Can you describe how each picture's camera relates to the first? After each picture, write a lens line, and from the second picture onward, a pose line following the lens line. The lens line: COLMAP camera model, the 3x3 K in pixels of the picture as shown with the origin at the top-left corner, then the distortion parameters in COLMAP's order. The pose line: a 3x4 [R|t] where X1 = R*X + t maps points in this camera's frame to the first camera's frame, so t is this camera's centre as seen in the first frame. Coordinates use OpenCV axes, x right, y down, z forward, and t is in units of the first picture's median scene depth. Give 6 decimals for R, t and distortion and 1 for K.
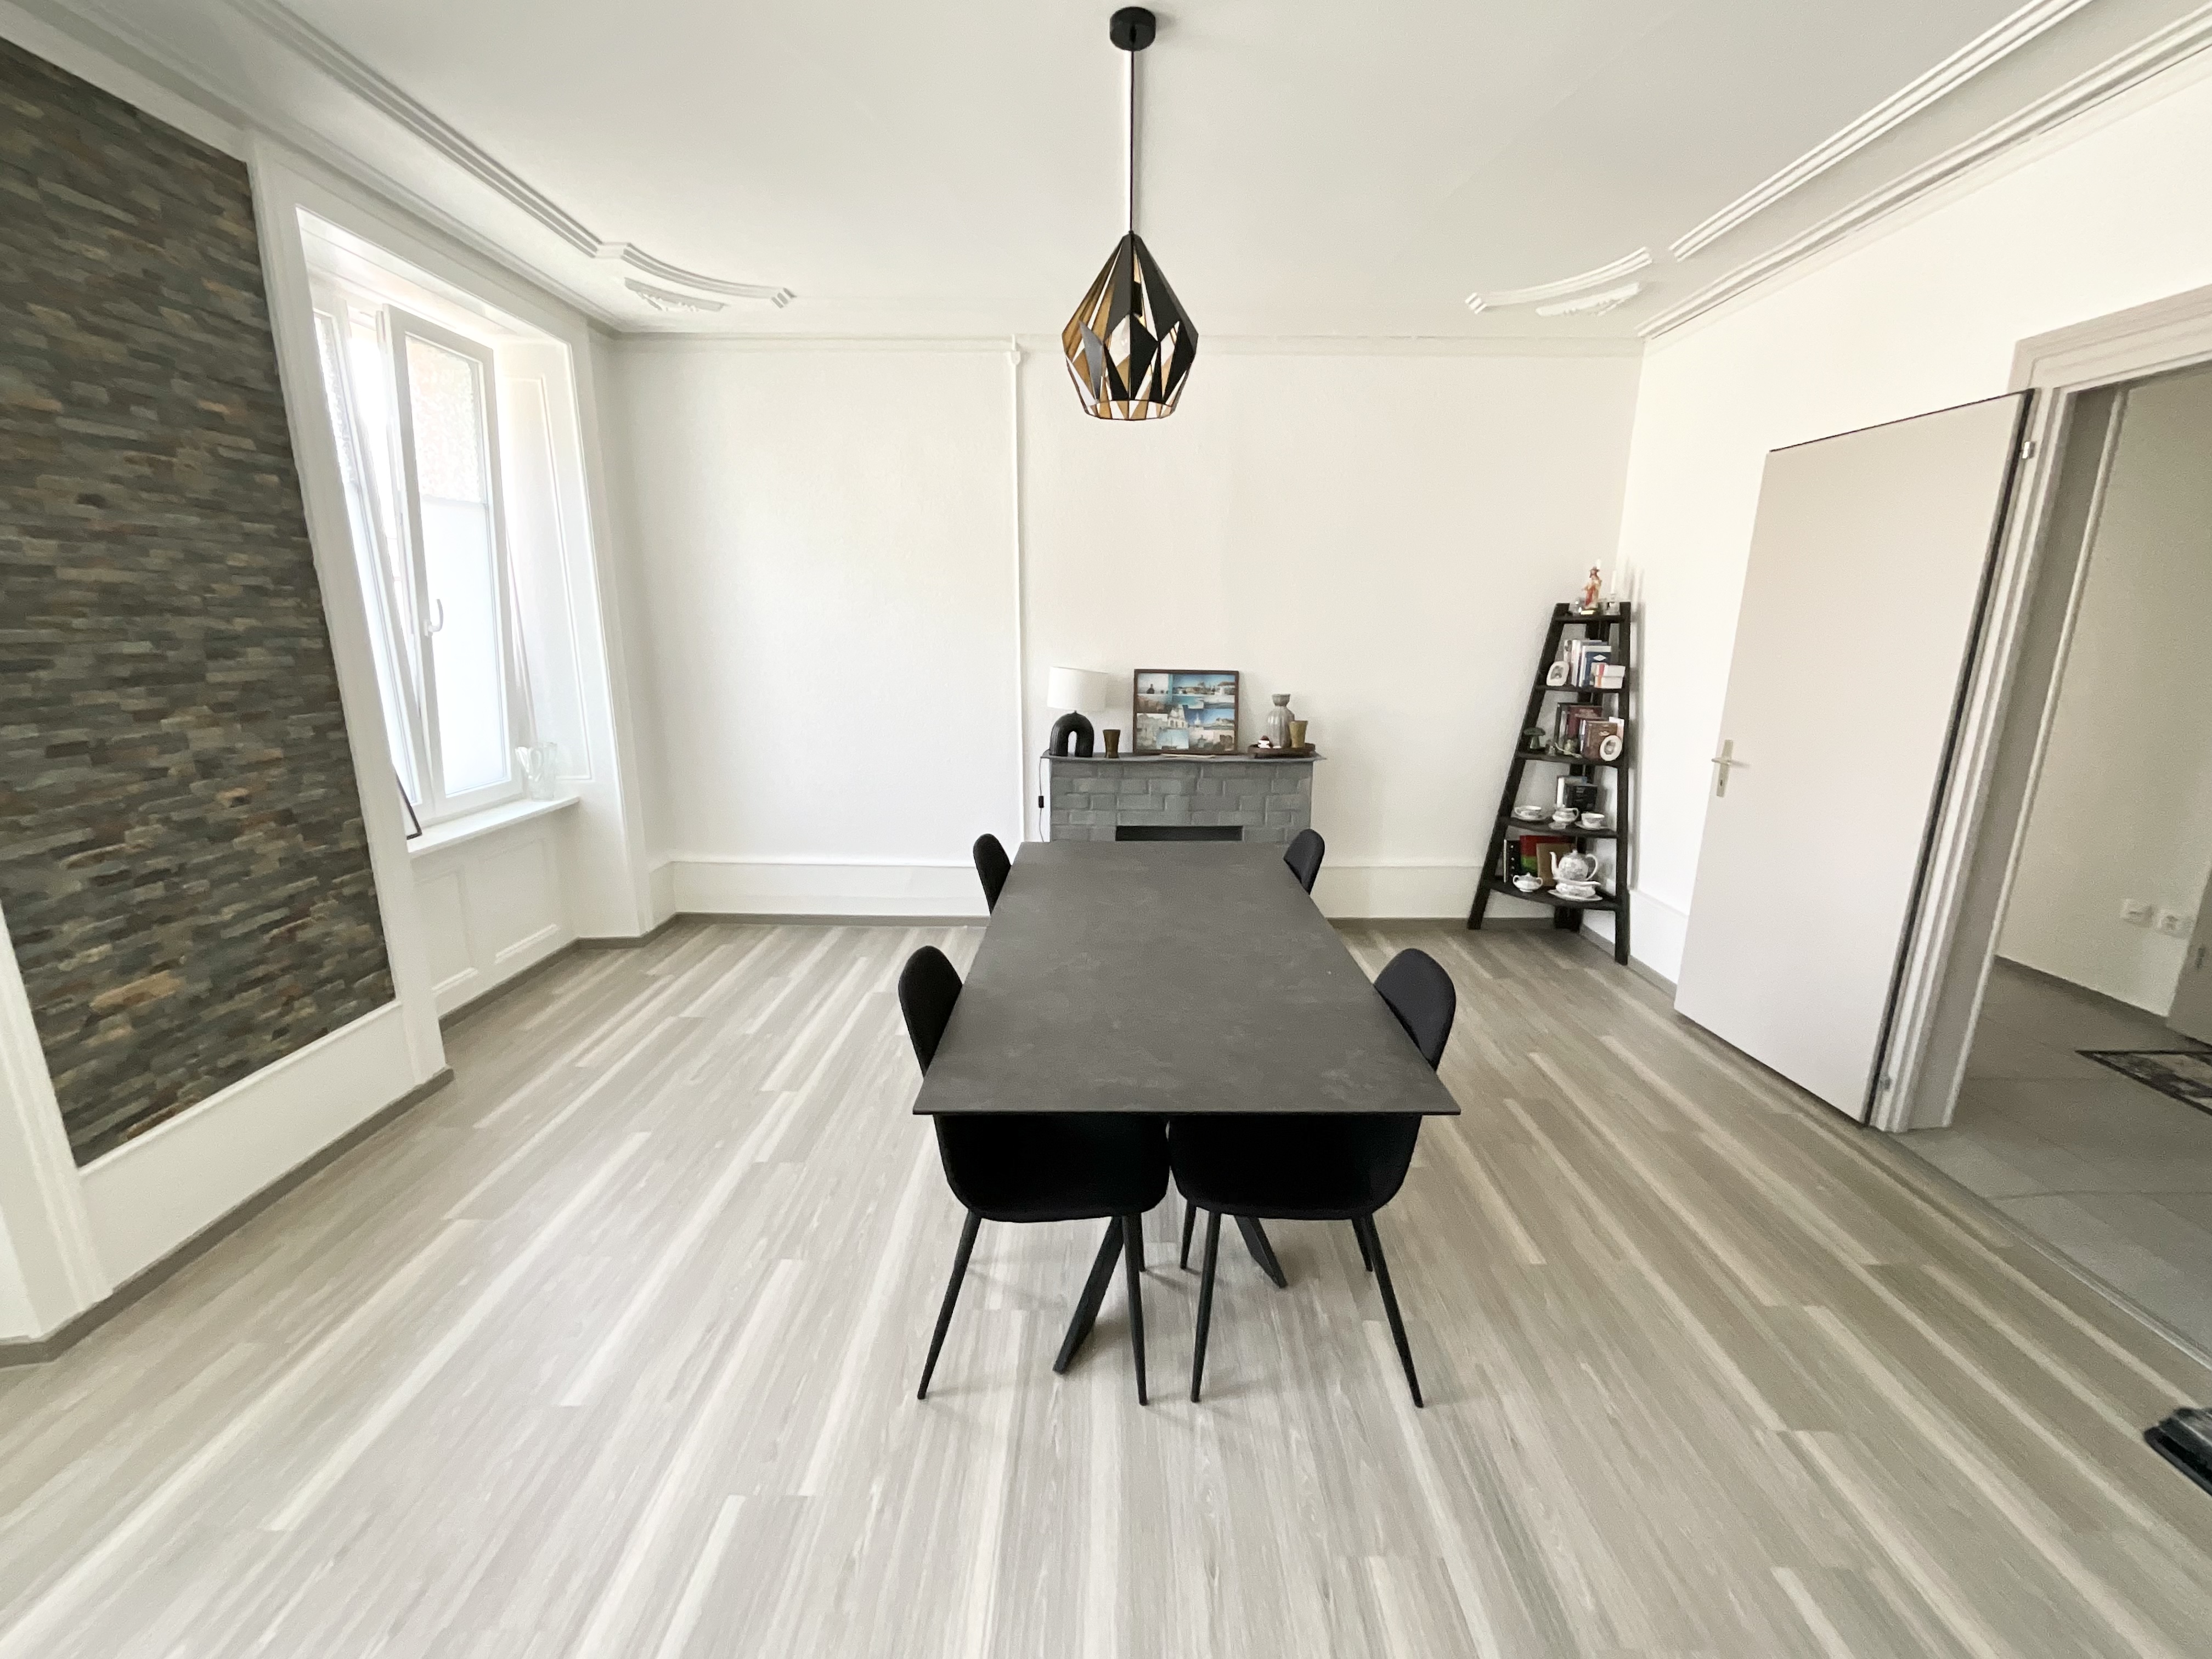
lens RADIAL K [[892.9, 0, 1107.6], [0, 892.9, 825.6], [0, 0, 1]] dist [-0.002365, -0.000362]
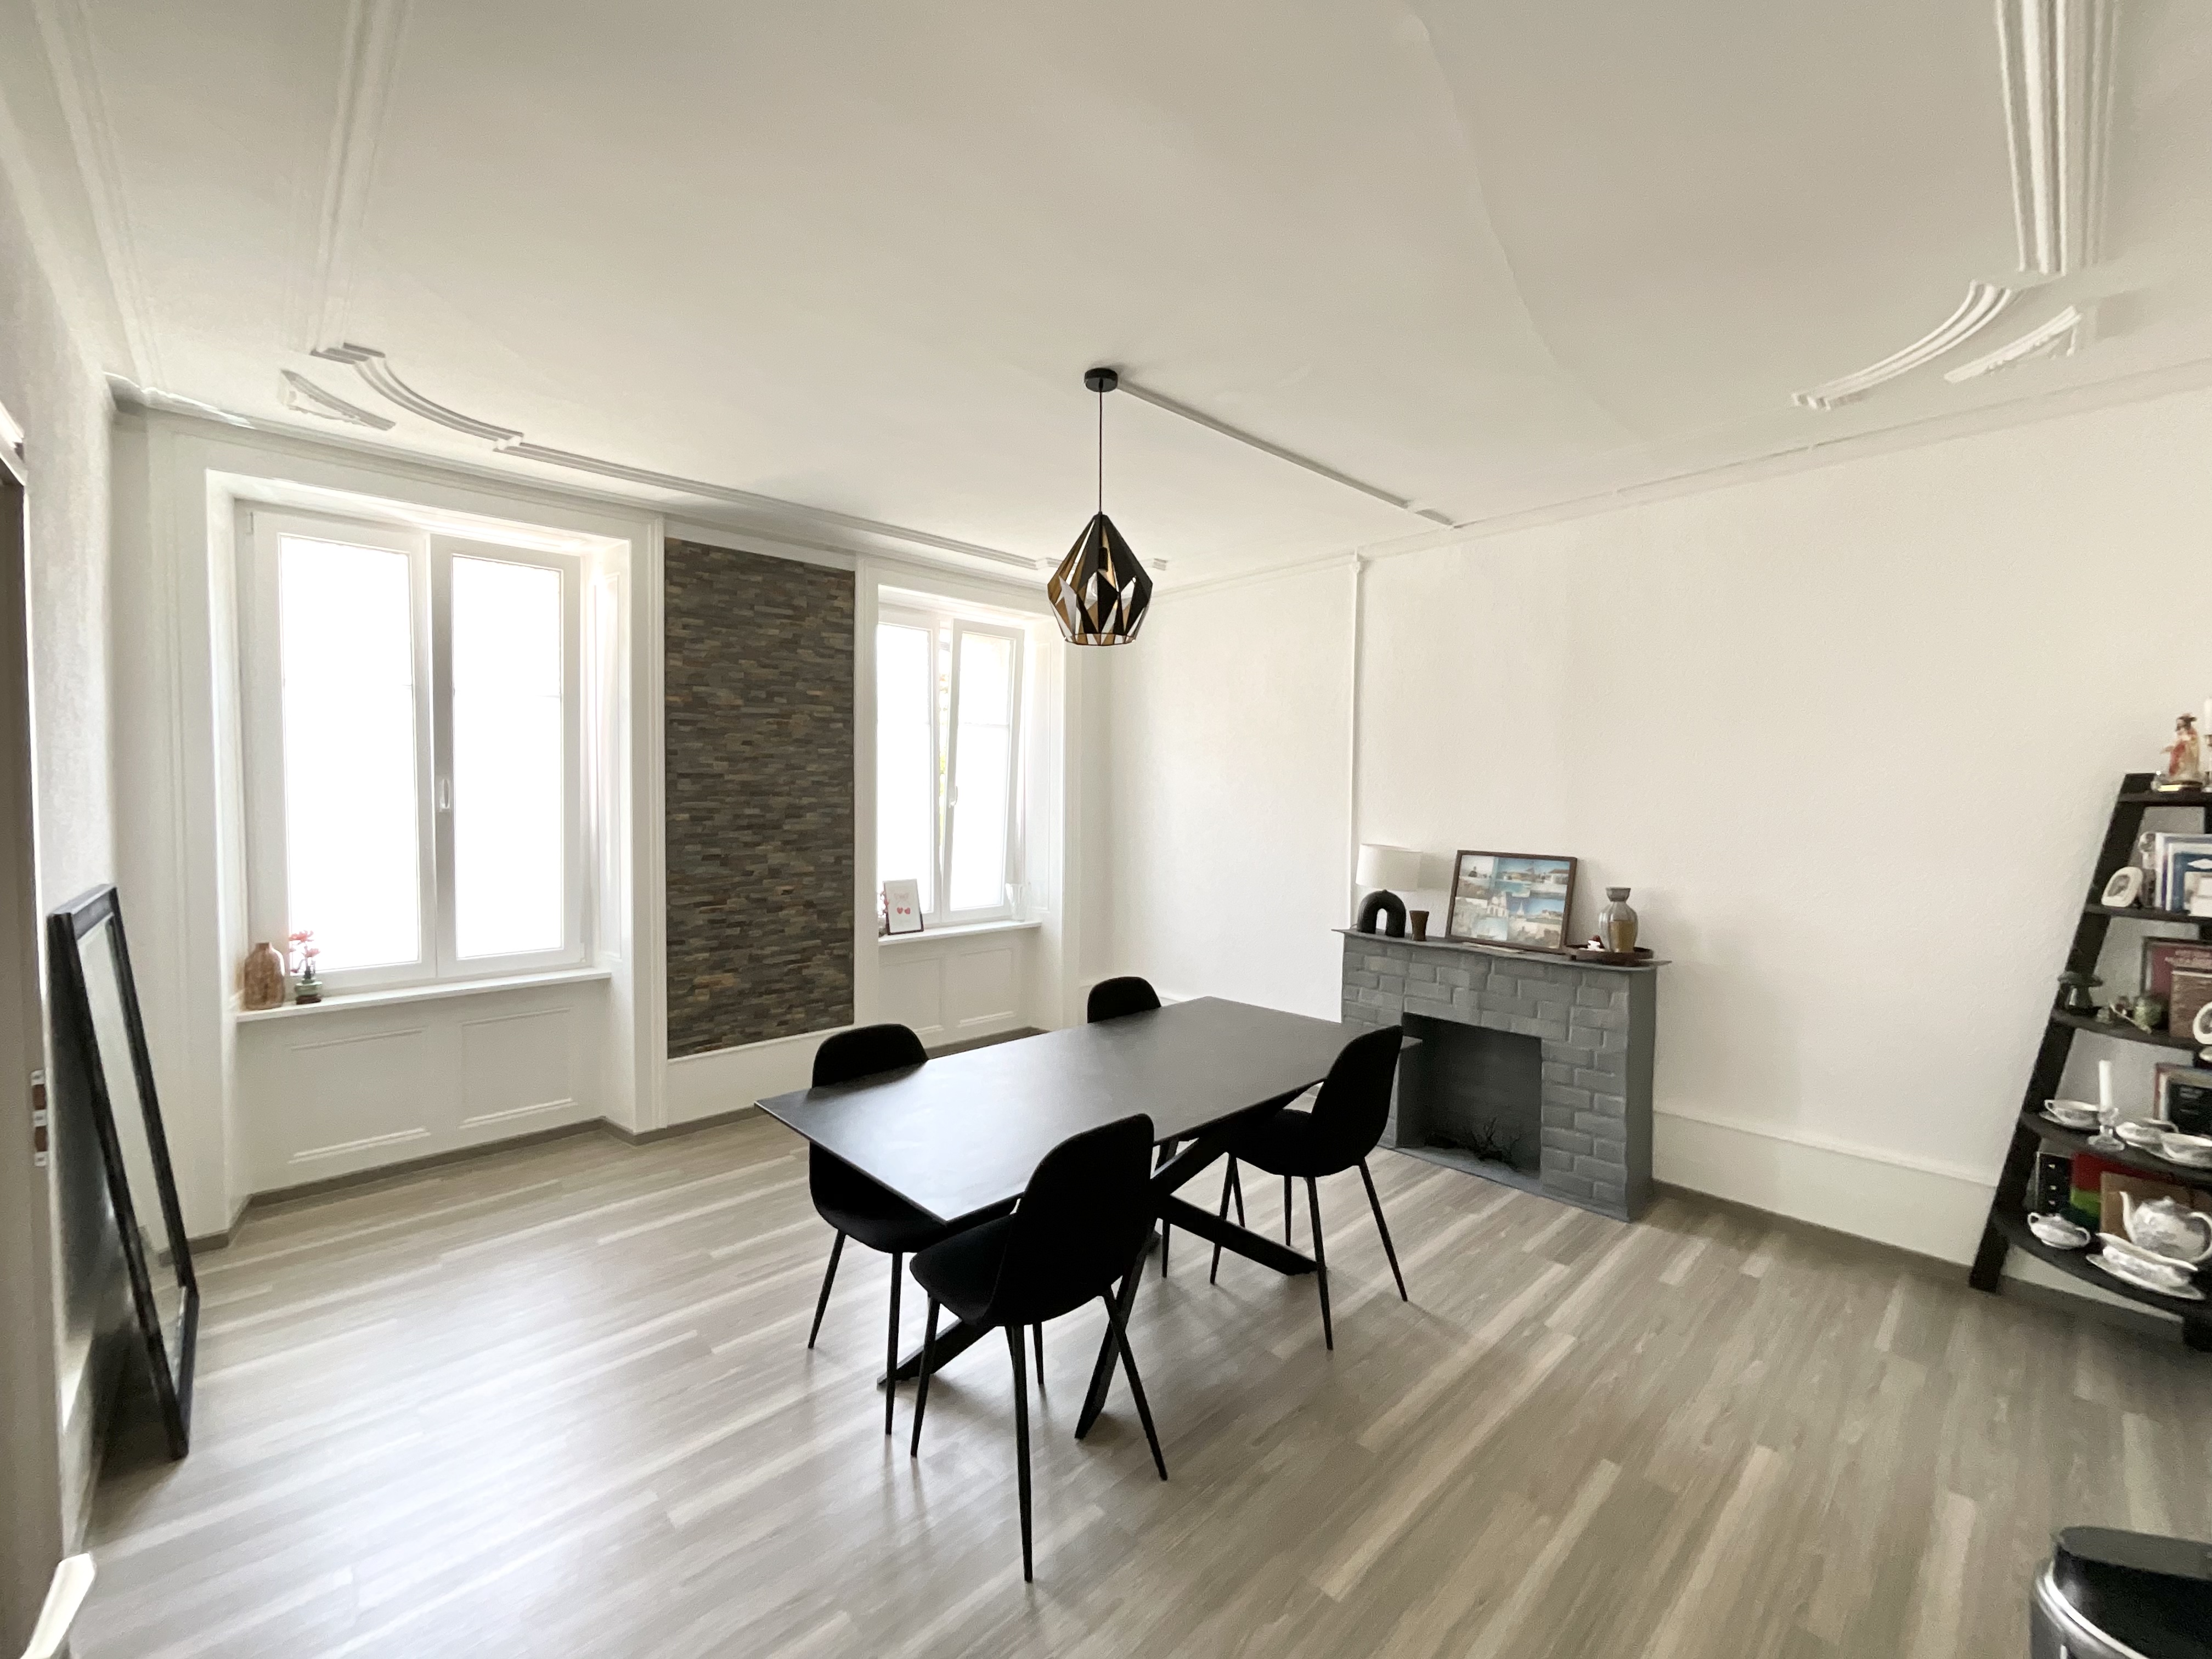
lens RADIAL K [[892.9, 0, 1107.6], [0, 892.9, 825.6], [0, 0, 1]] dist [-0.002365, -0.000362]
pose [[0.688313, 0.023086, -0.725047, 0.857096], [-0.164012, 0.978565, -0.124544, -0.042169], [0.706630, 0.204642, 0.677345, 0.175670]]
